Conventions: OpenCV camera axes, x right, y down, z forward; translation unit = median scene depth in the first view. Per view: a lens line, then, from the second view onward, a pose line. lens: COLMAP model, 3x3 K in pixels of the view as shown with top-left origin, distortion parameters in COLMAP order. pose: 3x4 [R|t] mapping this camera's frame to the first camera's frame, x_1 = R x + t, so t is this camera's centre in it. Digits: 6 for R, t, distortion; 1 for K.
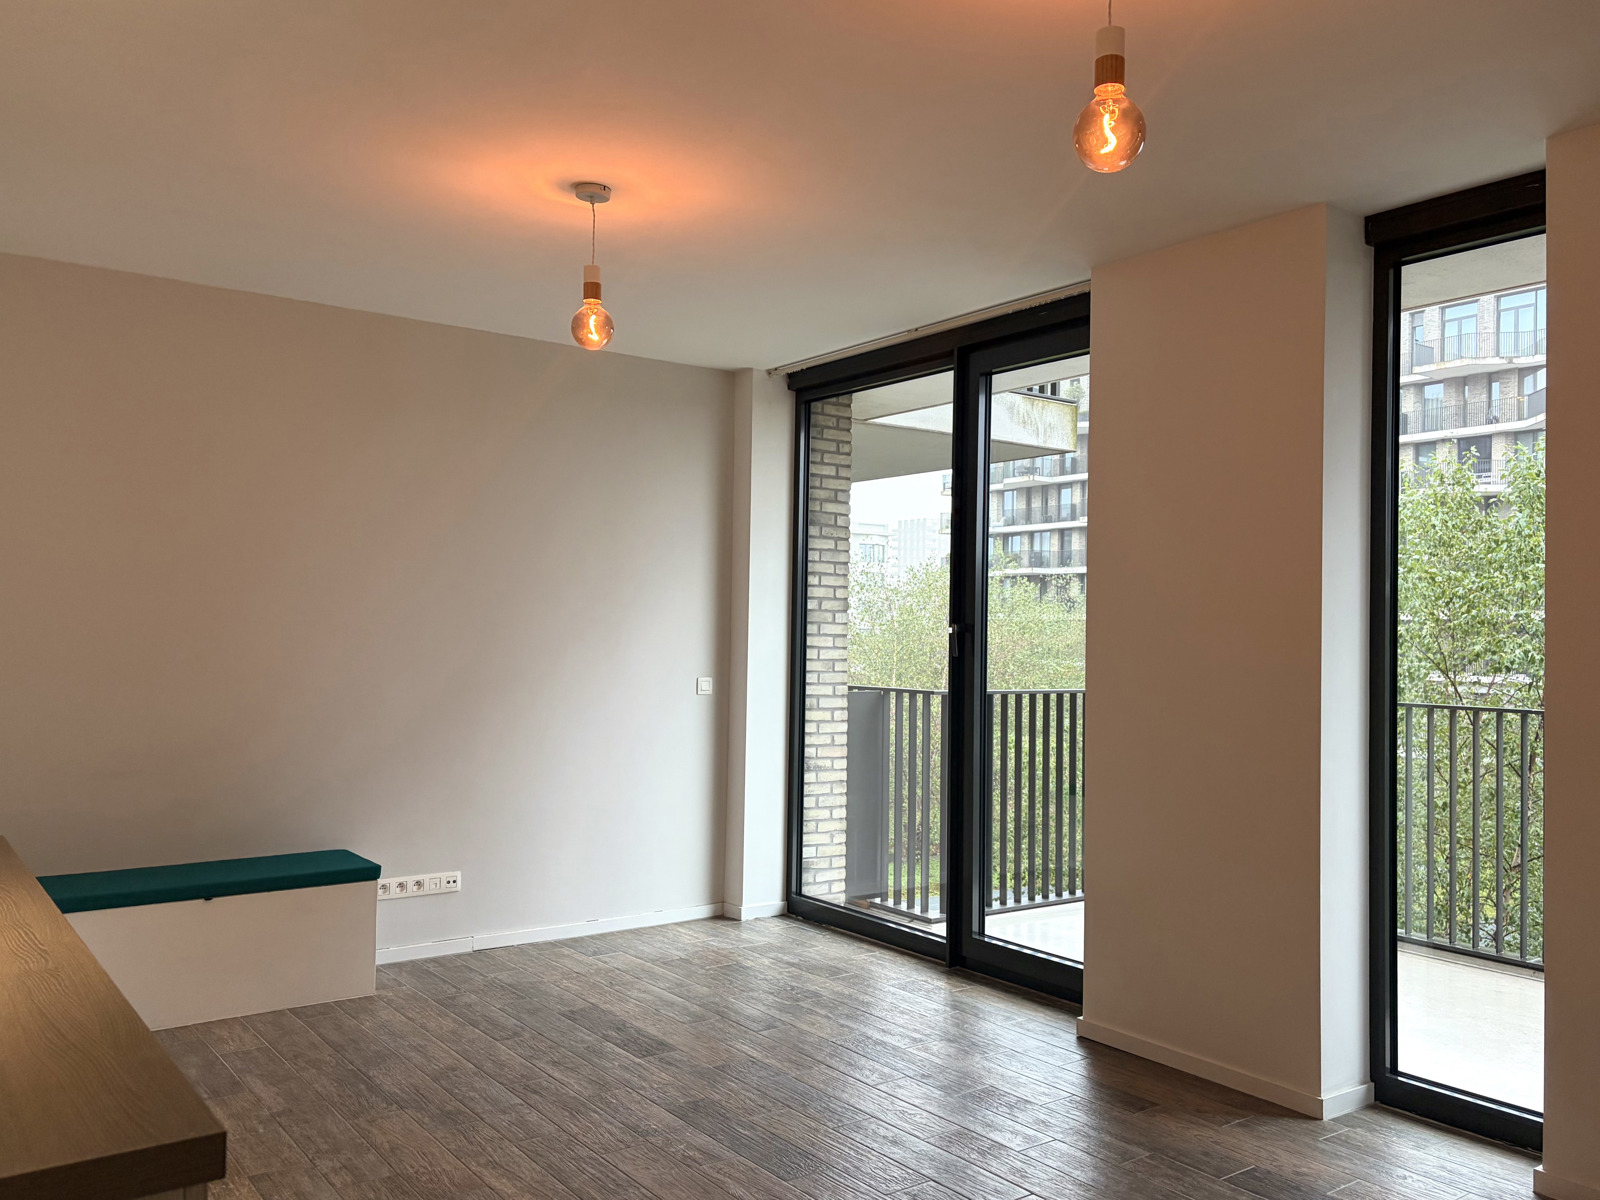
lens RADIAL K [[1264.8, 0, 800.0], [0, 1264.8, 600.0], [0, 0, 1]] dist [0.153825, -0.216674]
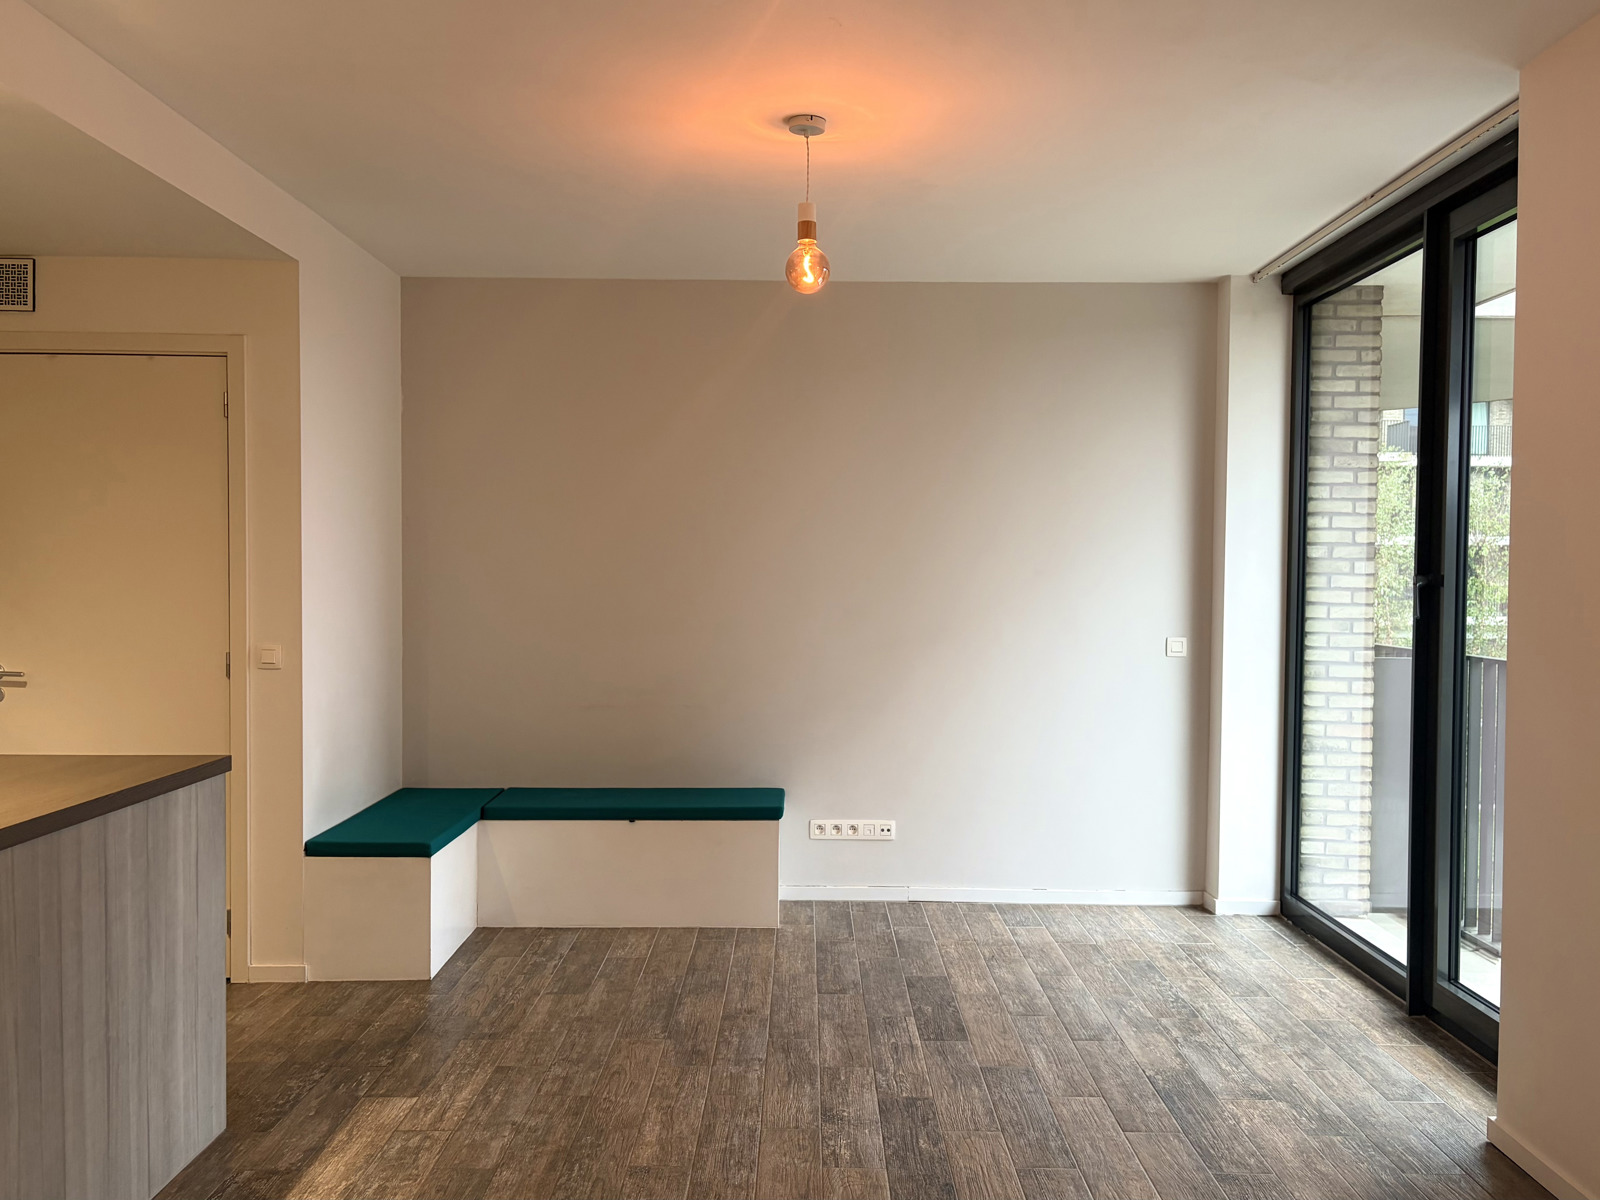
lens RADIAL K [[1267.2, 0, 842.9], [0, 1267.2, 606.2], [0, 0, 1]] dist [0.065015, -0.072015]
pose [[0.816218, 0.009620, -0.577664, 0.279923], [0.018338, 0.998926, 0.042547, -0.002501], [0.577453, -0.045321, 0.815165, 0.165874]]
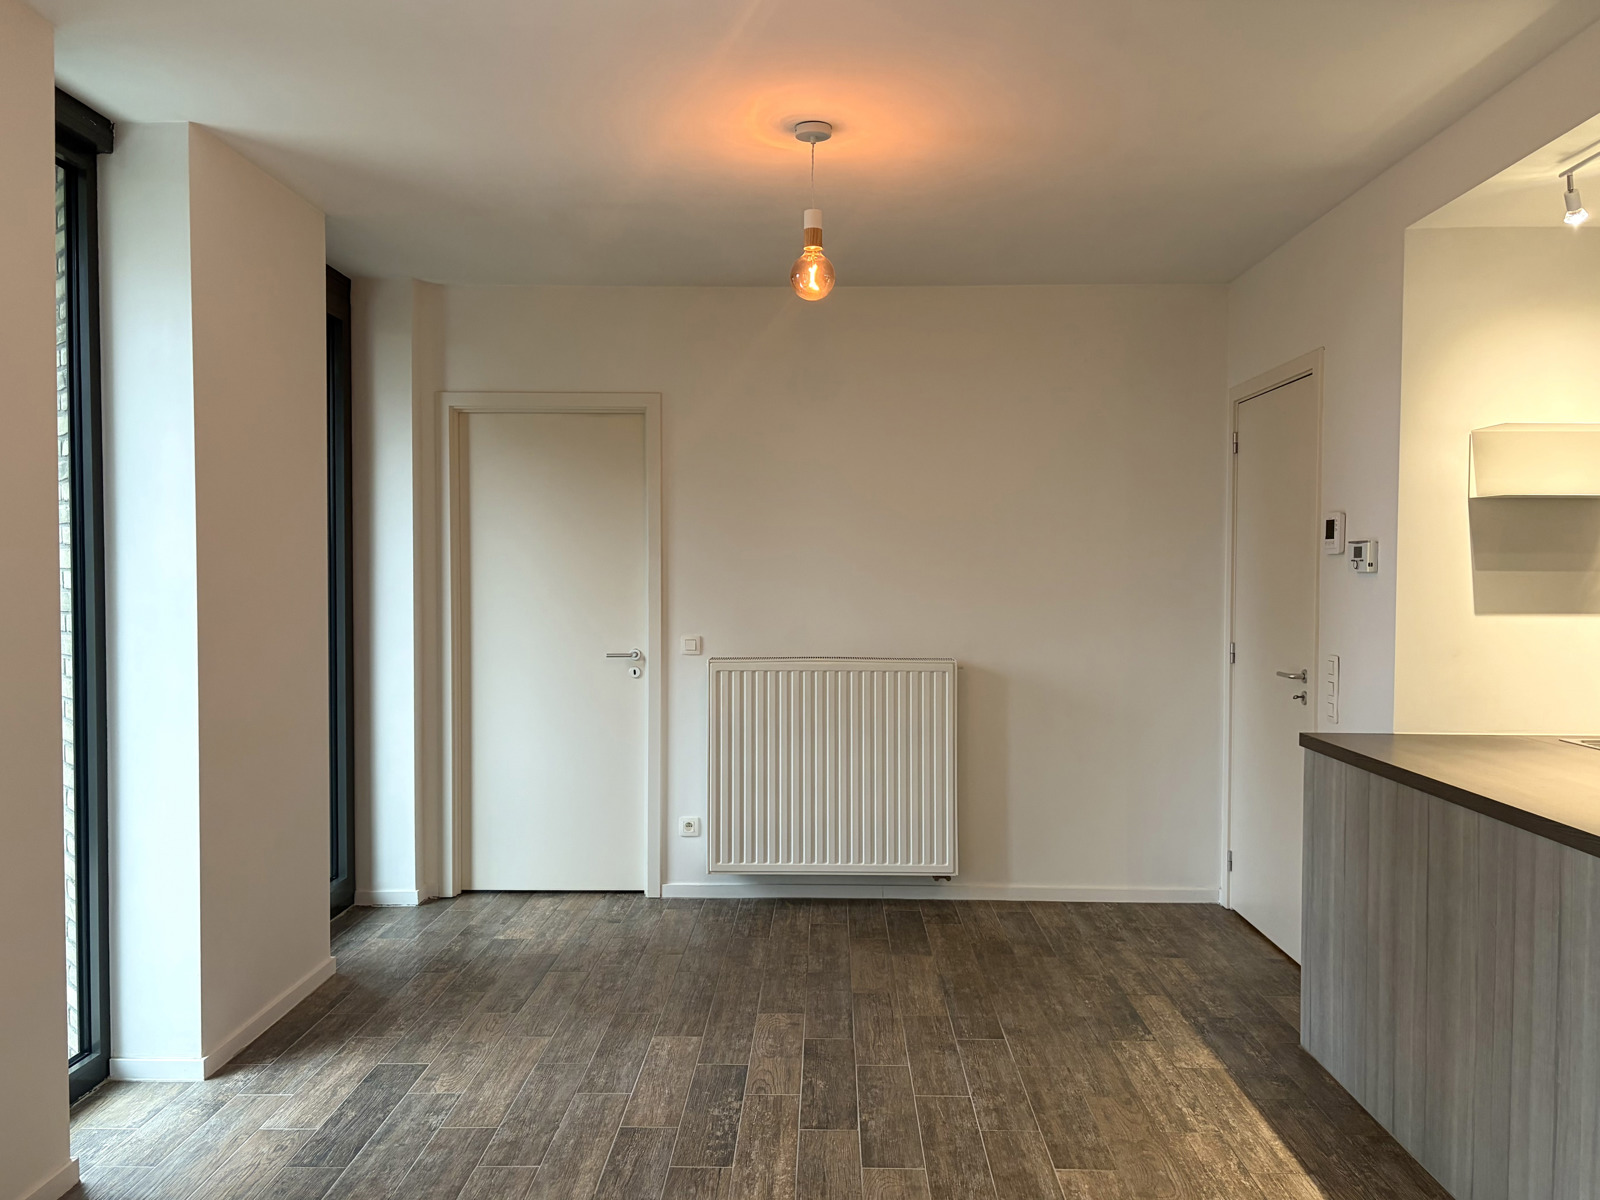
lens RADIAL K [[1226.3, 0, 800.0], [0, 1226.3, 600.0], [0, 0, 1]] dist [0.043468, -0.045741]
pose [[-0.785591, -0.032571, 0.617889, -0.283442], [-0.032284, 0.999411, 0.011636, 0.009052], [-0.617904, -0.010807, -0.786179, 0.909458]]
